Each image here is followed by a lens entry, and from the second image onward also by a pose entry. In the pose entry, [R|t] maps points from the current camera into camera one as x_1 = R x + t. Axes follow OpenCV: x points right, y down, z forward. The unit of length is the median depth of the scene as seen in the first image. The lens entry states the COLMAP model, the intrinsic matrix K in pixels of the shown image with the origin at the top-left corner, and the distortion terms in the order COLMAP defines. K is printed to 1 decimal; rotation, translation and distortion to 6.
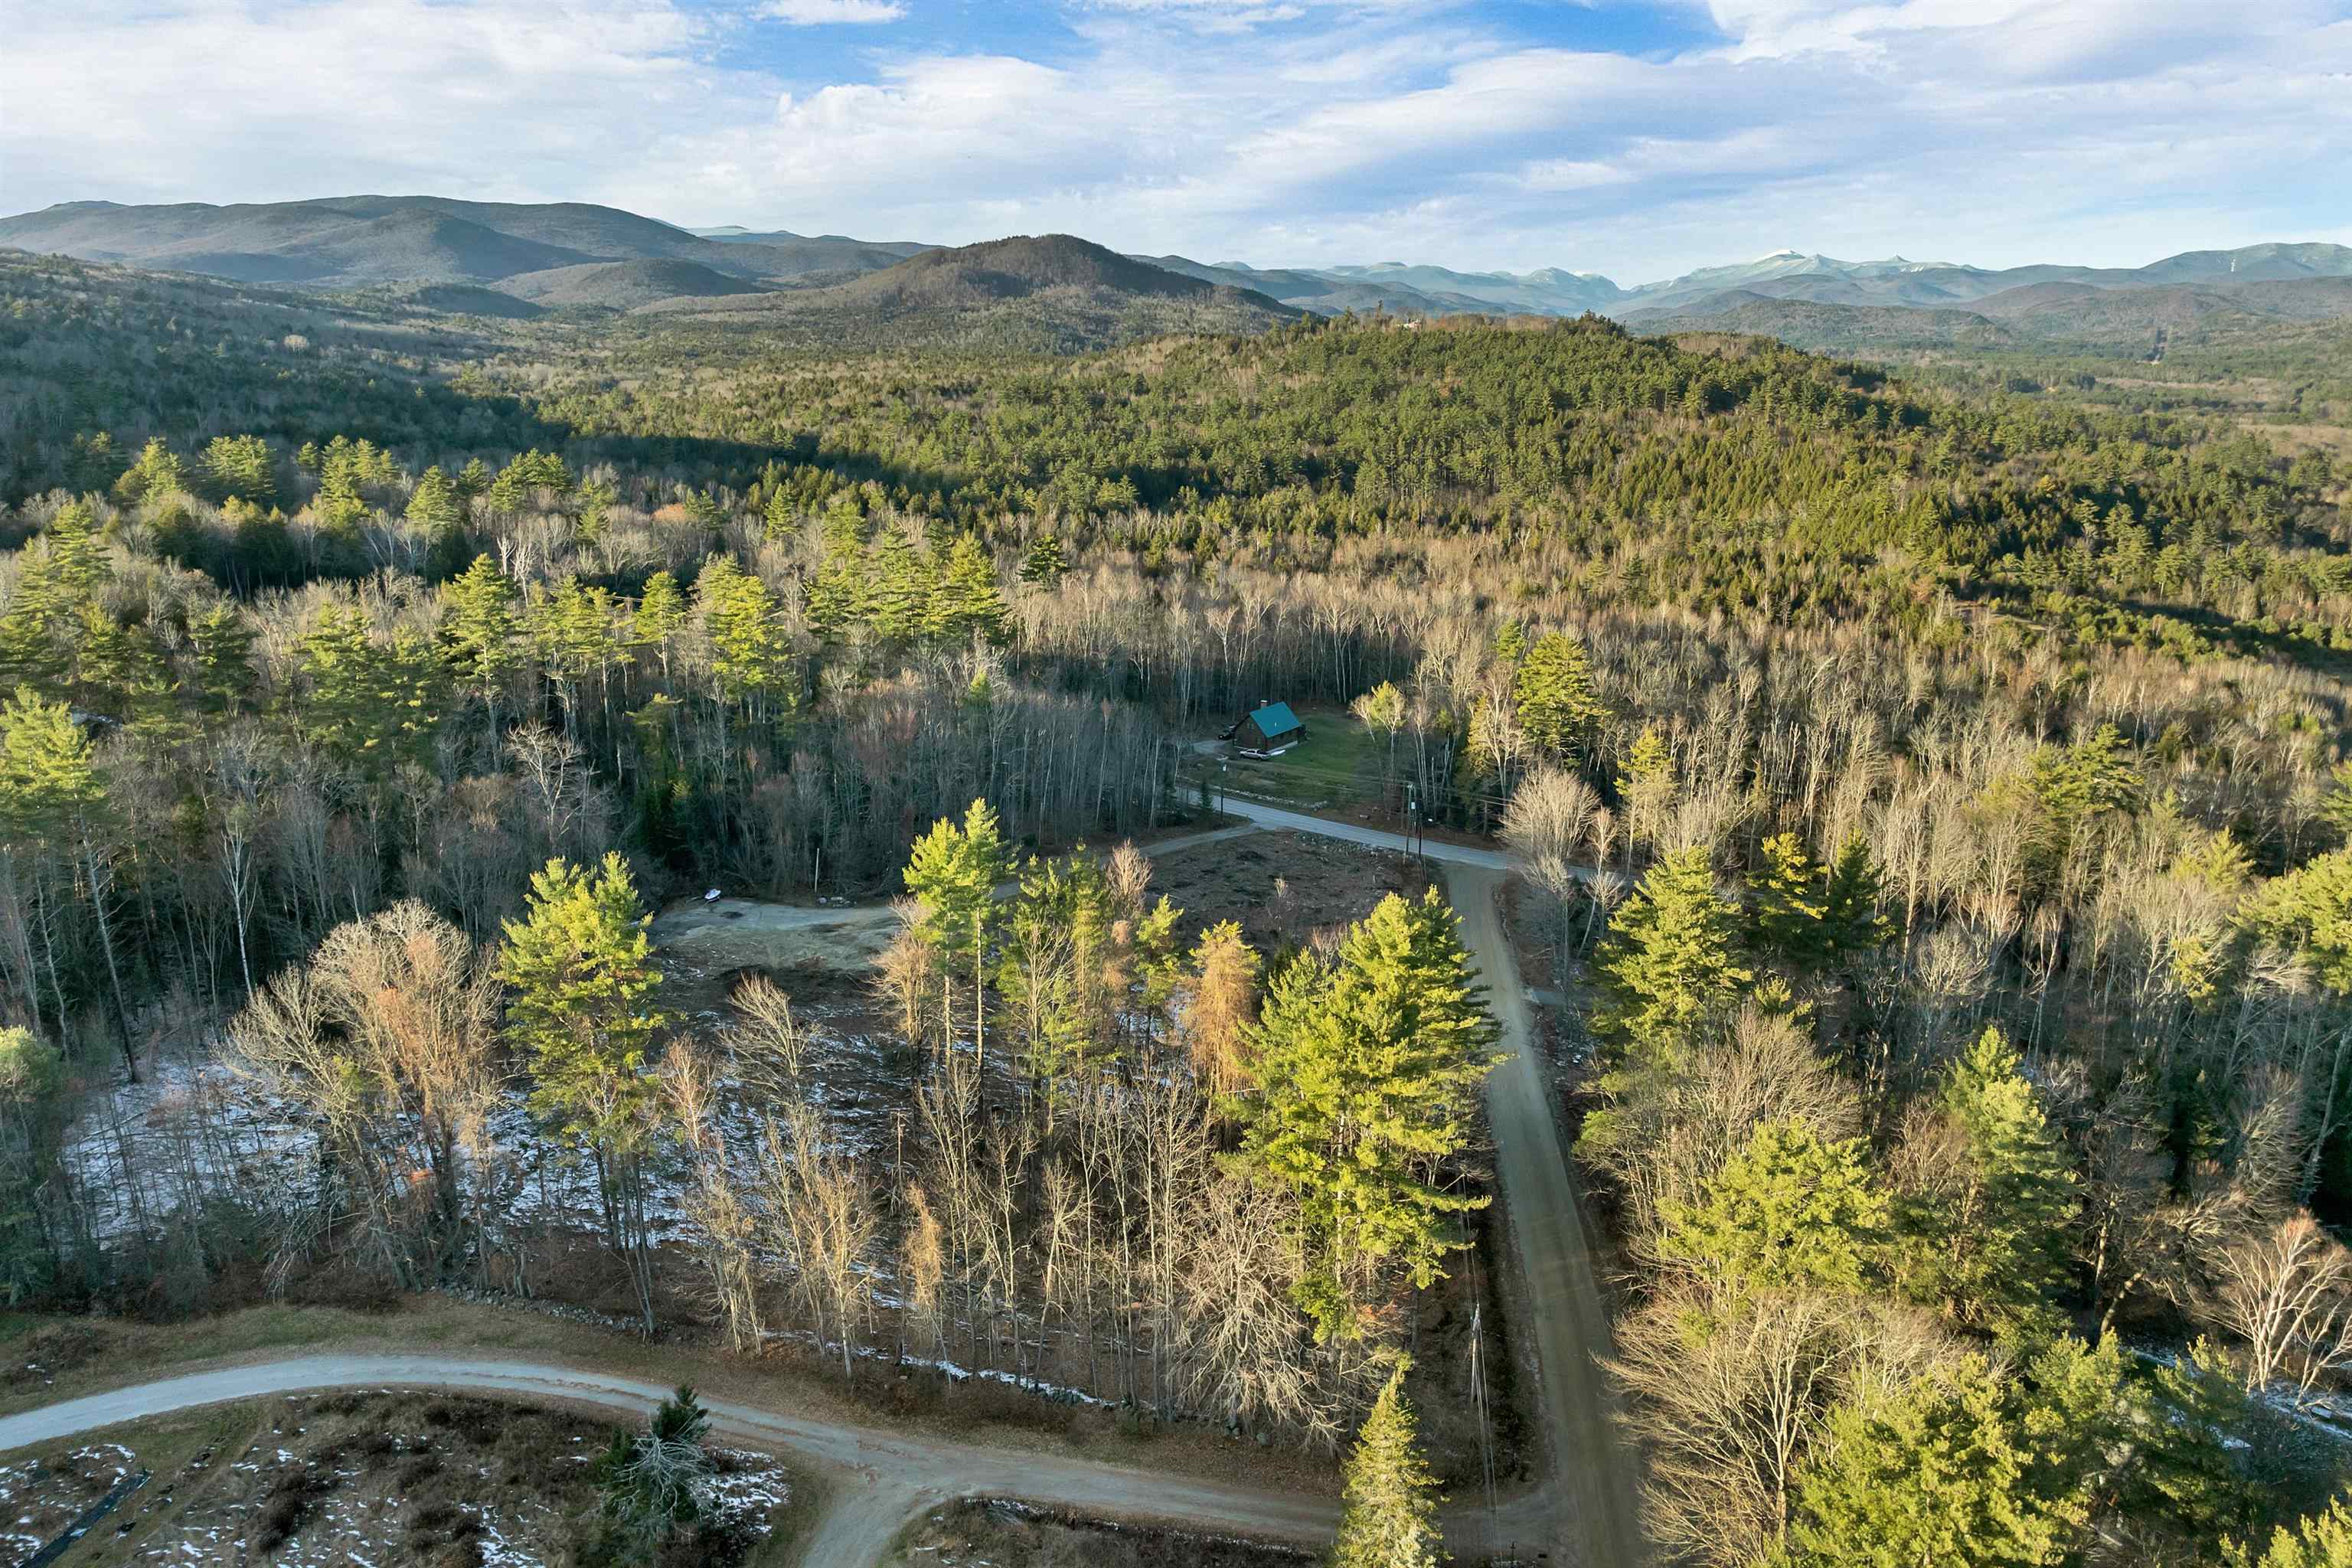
lens RADIAL K [[1696.6, 0, 1176.0], [0, 1696.6, 784.0], [0, 0, 1]] dist [-0.032866, -0.007217]
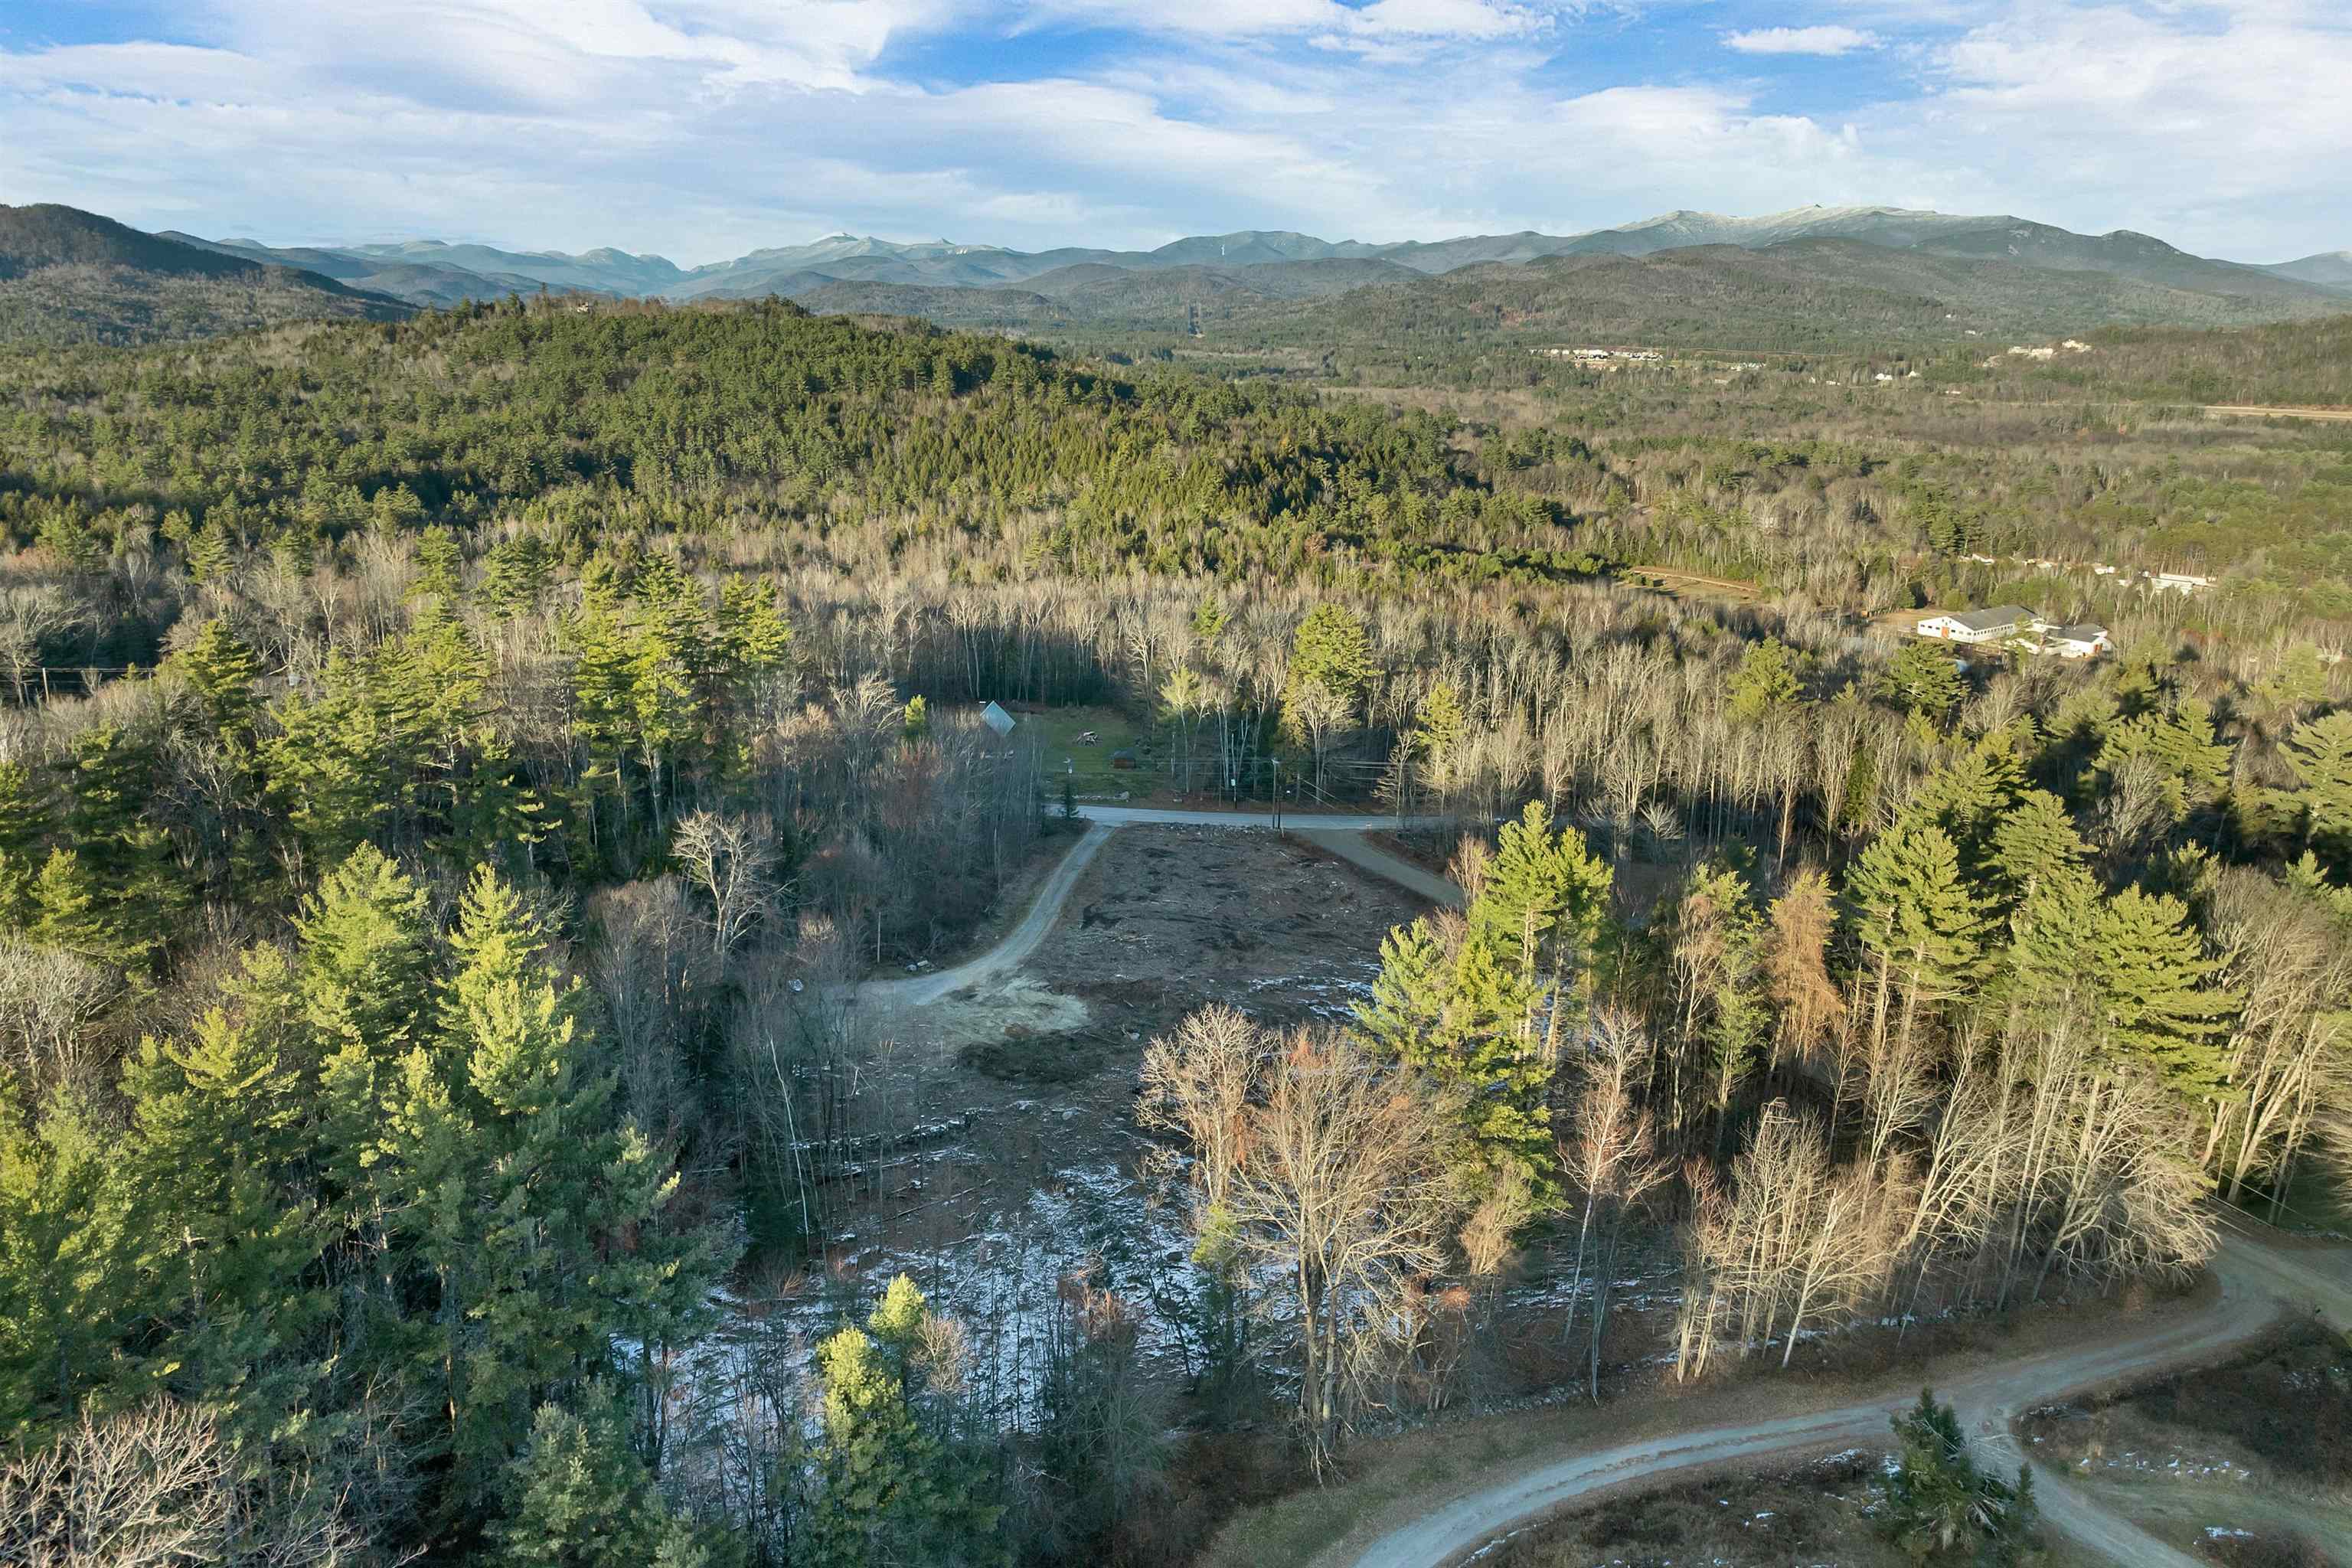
lens RADIAL K [[1696.6, 0, 1176.0], [0, 1696.6, 784.0], [0, 0, 1]] dist [-0.032866, -0.007217]
pose [[0.862481, -0.135177, 0.487702, -0.114703], [0.129979, 0.990510, 0.044678, -0.011076], [-0.489113, 0.024857, 0.871866, 0.035415]]
